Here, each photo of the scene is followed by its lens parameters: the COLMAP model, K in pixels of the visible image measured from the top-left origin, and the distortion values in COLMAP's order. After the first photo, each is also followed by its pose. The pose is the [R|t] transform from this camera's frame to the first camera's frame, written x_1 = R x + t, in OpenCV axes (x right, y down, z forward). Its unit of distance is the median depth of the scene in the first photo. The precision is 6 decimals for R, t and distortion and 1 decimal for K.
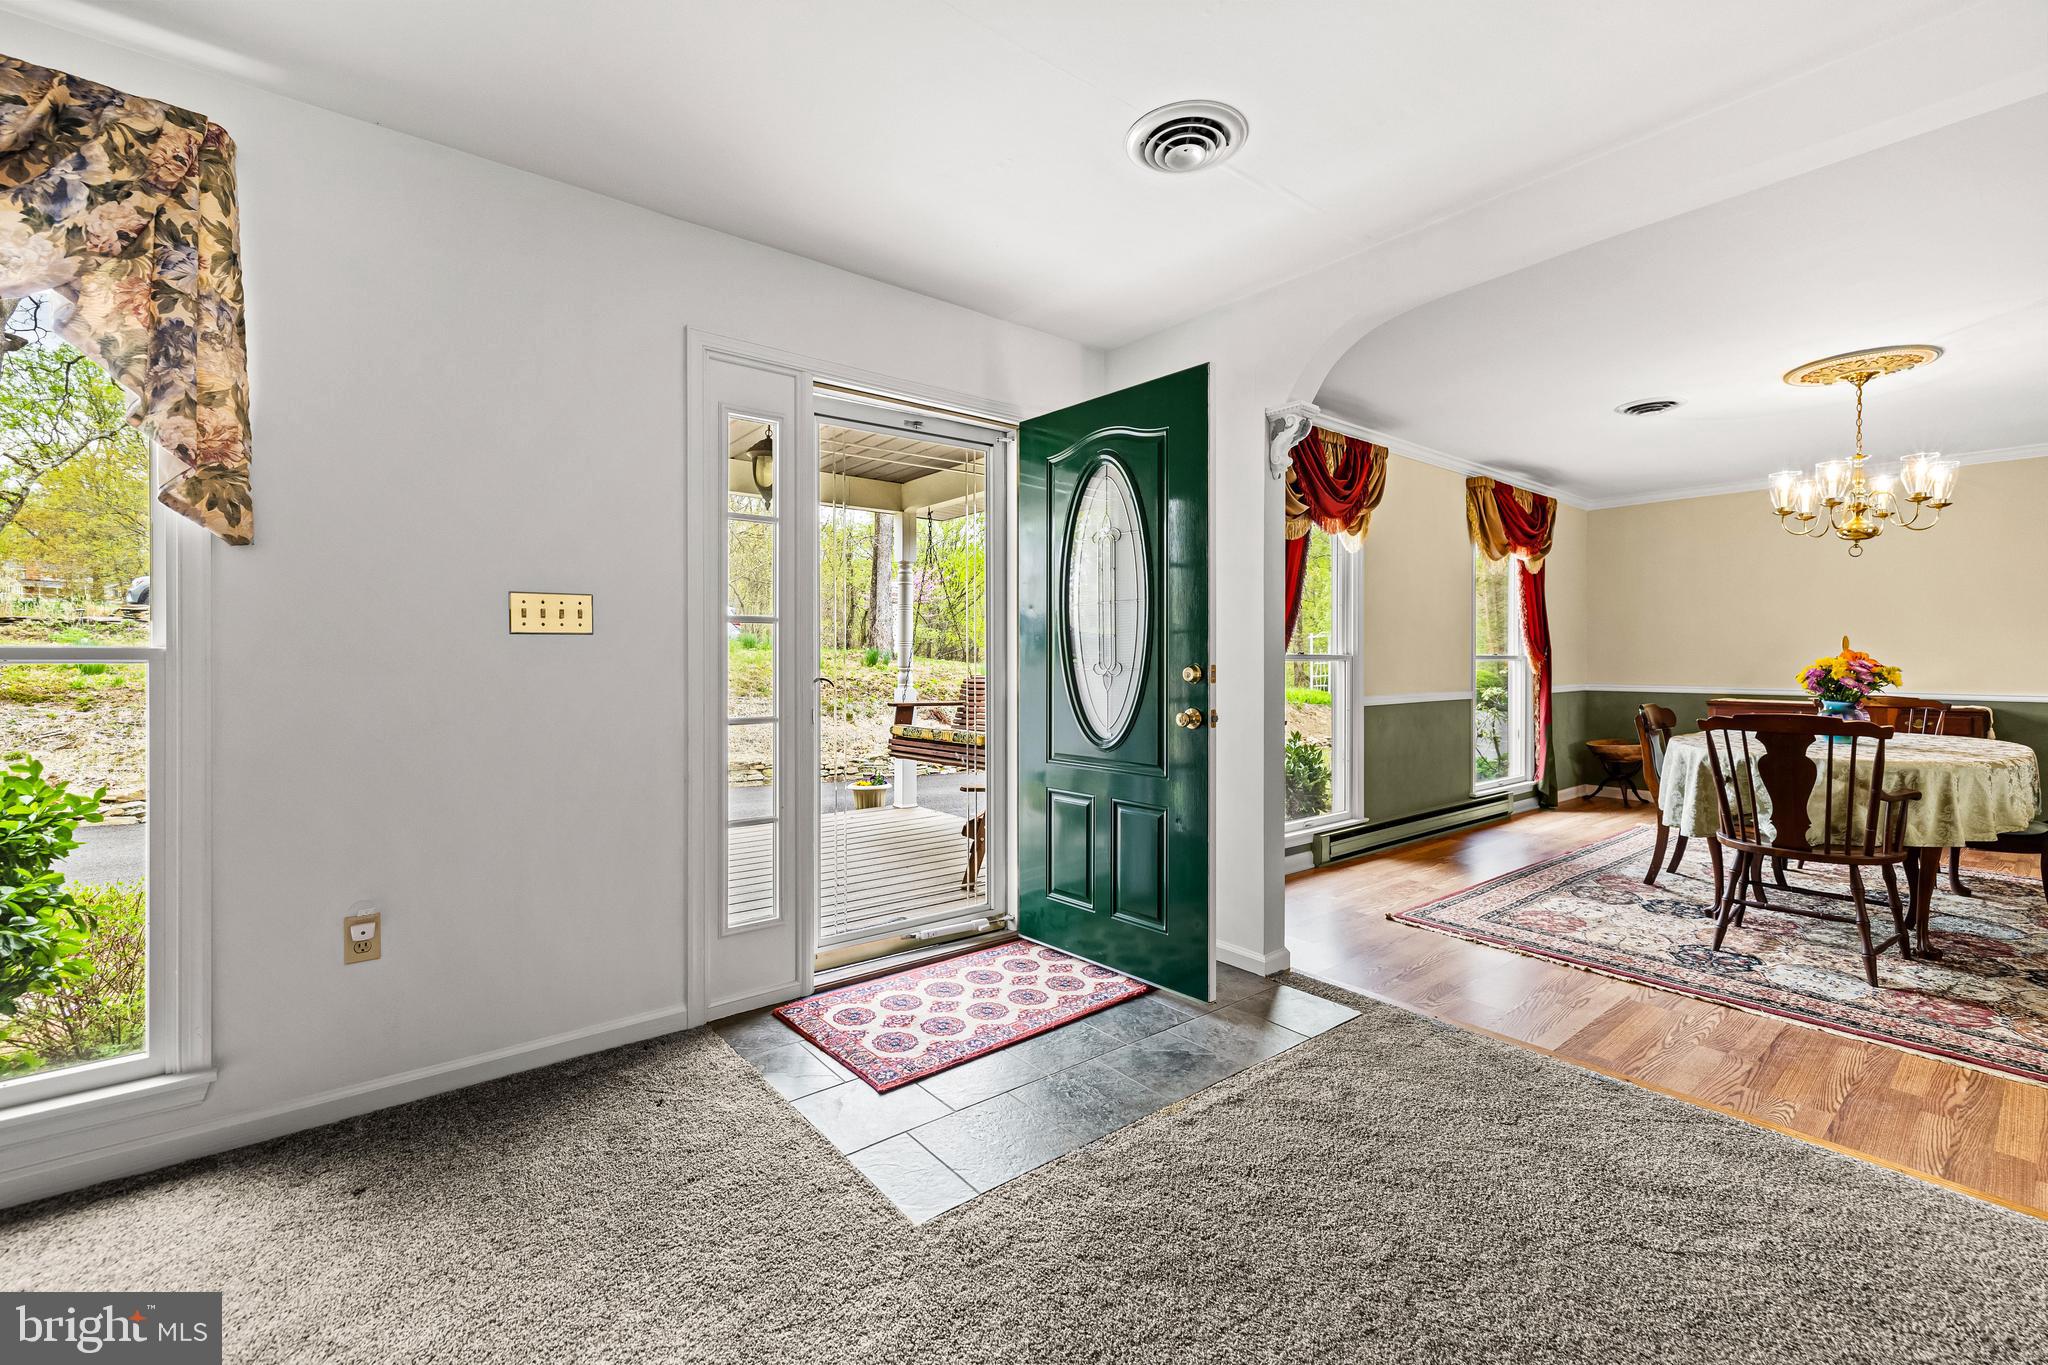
lens RADIAL K [[866.2, 0, 1019.7], [0, 866.2, 669.9], [0, 0, 1]] dist [-0.000761, 0.000473]
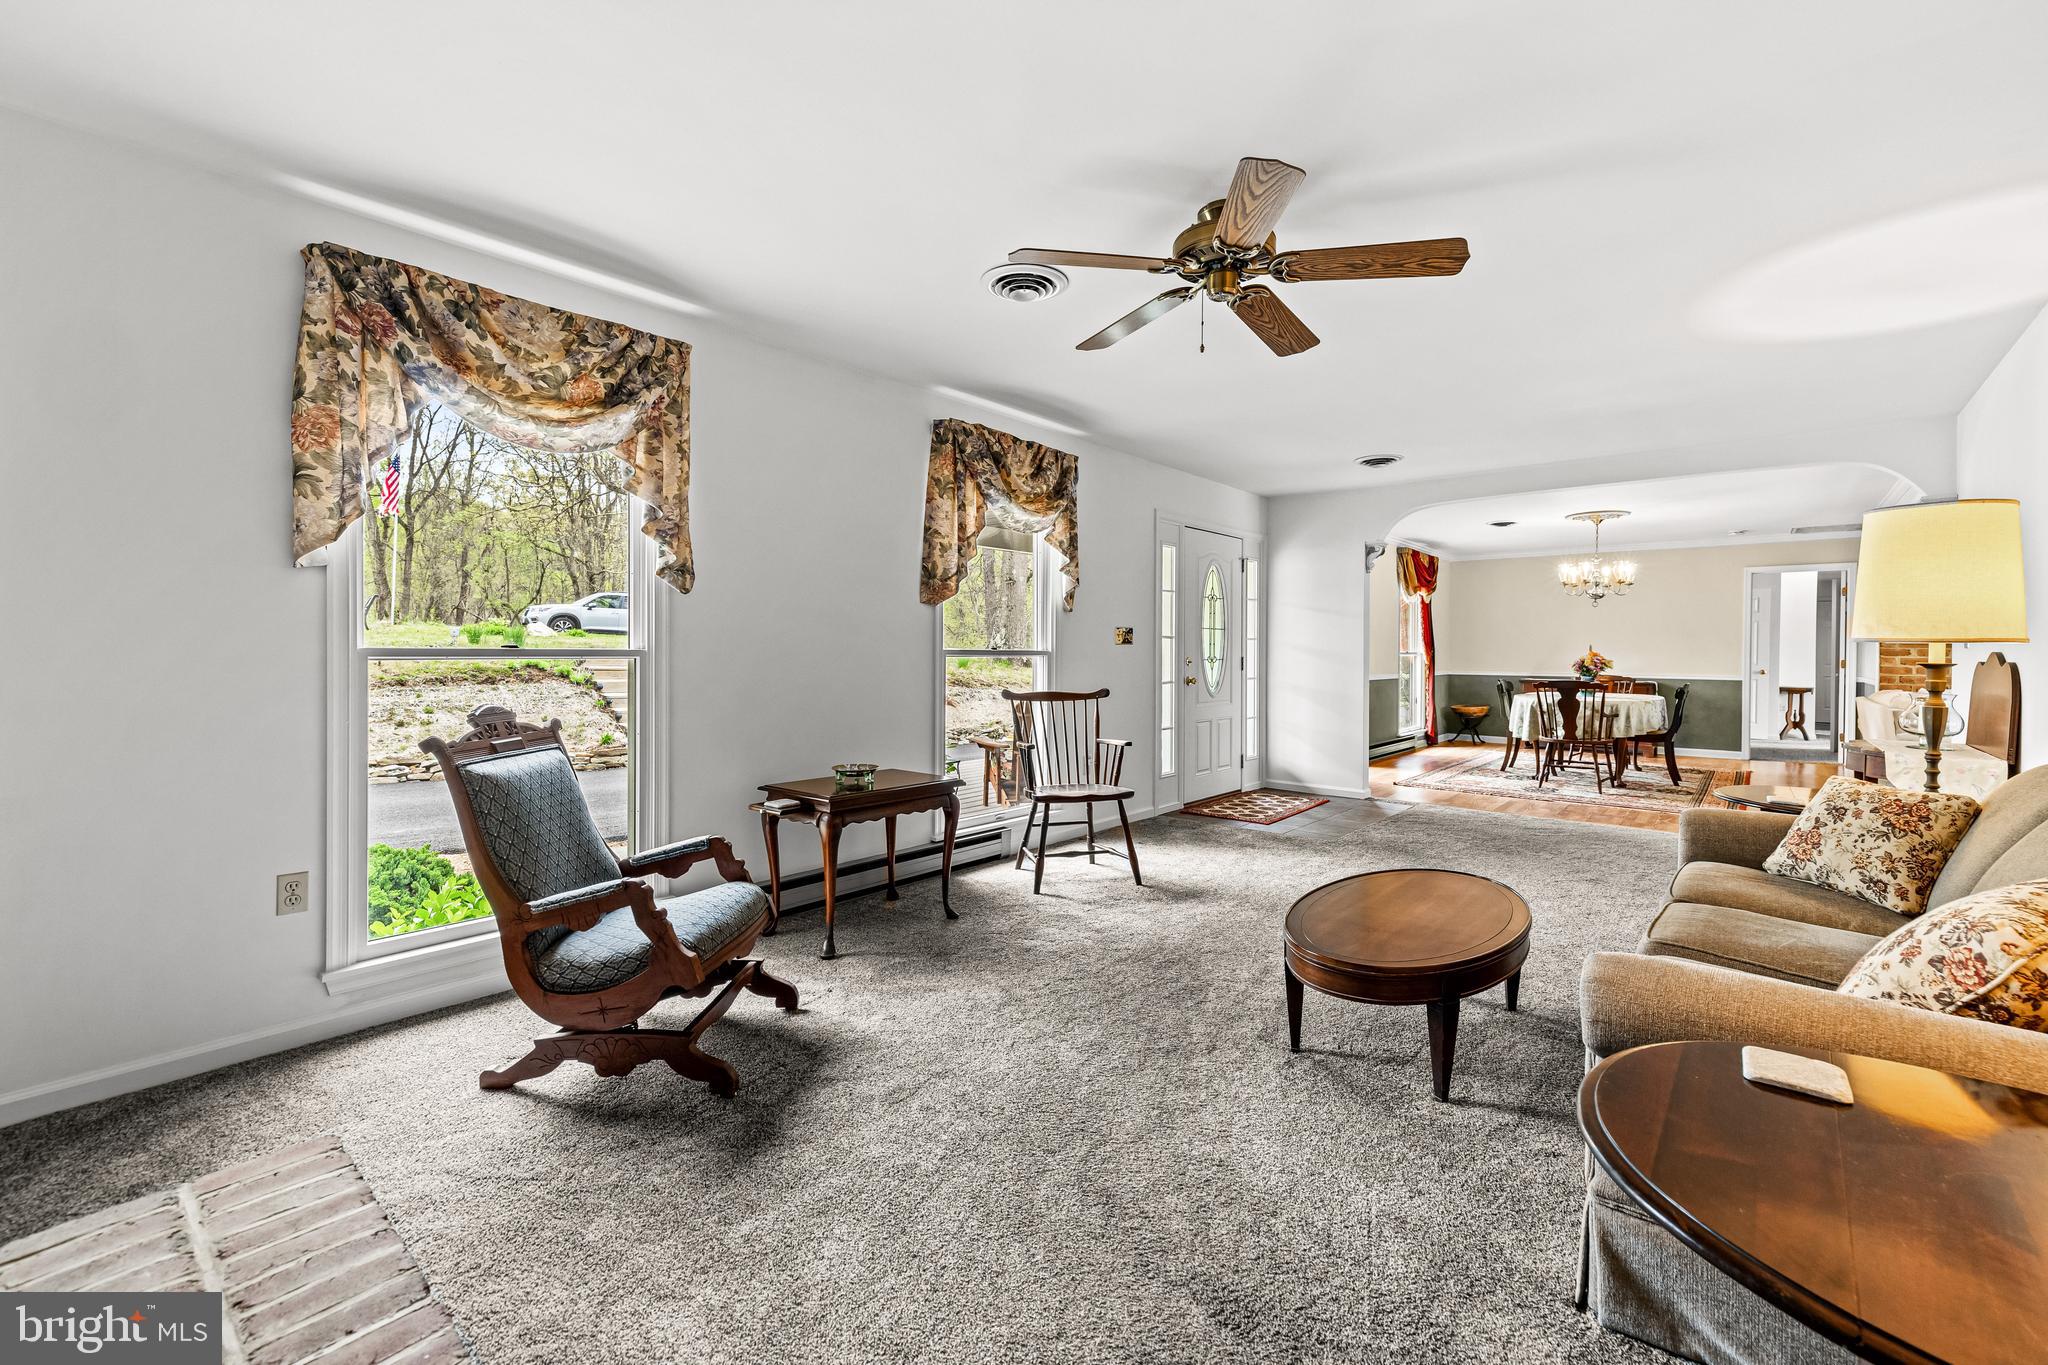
lens RADIAL K [[866.2, 0, 1034.4], [0, 866.2, 669.0], [0, 0, 1]] dist [-0.000761, 0.000473]
pose [[0.980803, -0.000261, 0.195001, -0.754711], [-0.001571, 0.999956, 0.009240, 0.000524], [-0.194995, -0.009369, 0.980760, -0.772487]]
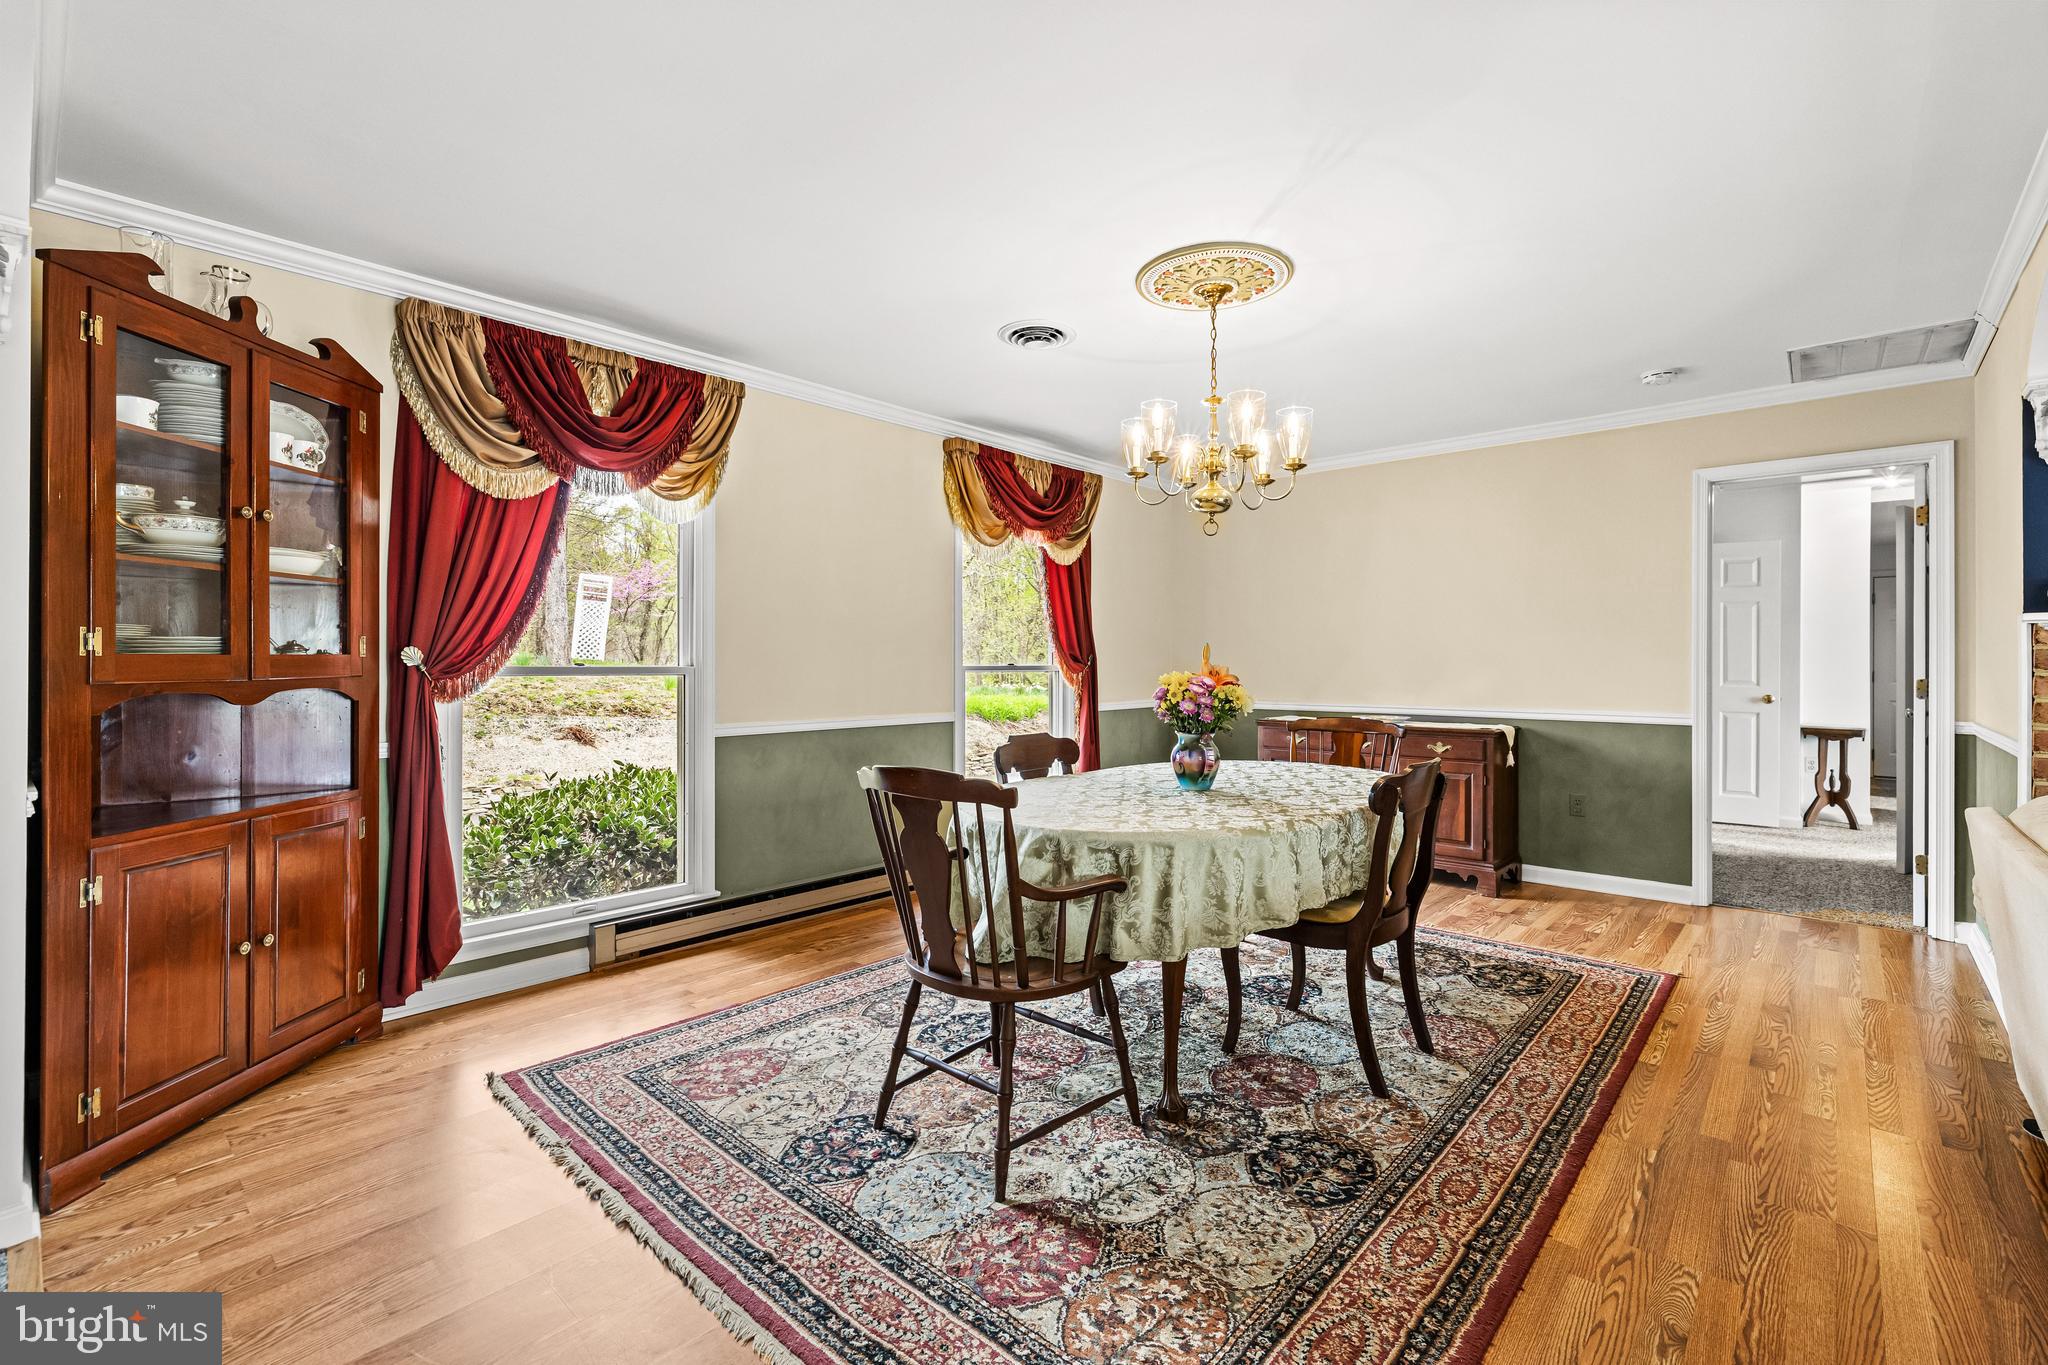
lens RADIAL K [[908.8, 0, 1028.8], [0, 908.8, 674.4], [0, 0, 1]] dist [-0.011481, 0.000688]
pose [[0.986291, -0.002088, 0.165004, 0.684993], [0.002276, 0.999997, -0.000951, -0.012317], [-0.165001, 0.001314, 0.986292, 0.263561]]
